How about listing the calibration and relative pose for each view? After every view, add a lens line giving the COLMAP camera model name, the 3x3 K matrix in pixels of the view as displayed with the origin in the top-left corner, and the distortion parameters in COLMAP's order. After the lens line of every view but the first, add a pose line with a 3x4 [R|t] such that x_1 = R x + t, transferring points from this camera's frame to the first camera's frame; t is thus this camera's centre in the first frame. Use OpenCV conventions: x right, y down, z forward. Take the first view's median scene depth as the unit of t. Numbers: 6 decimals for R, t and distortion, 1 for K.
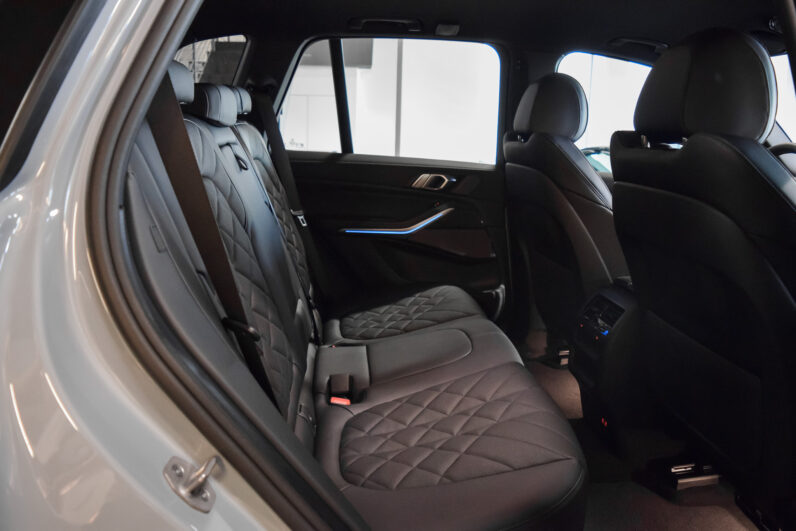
lens RADIAL K [[628.4, 0, 398.0], [0, 628.4, 265.5], [0, 0, 1]] dist [-0.085277, 0.005873]
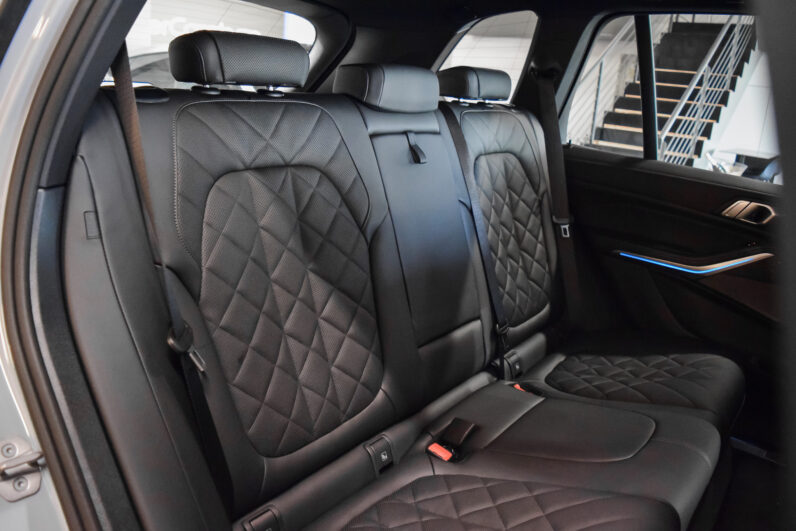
lens RADIAL K [[628.4, 0, 398.0], [0, 628.4, 265.5], [0, 0, 1]] dist [-0.085277, 0.005873]
pose [[0.743074, 0.223359, -0.630834, 0.228313], [-0.205163, 0.973298, 0.102948, -0.067384], [0.636984, 0.052925, 0.769058, 0.210711]]
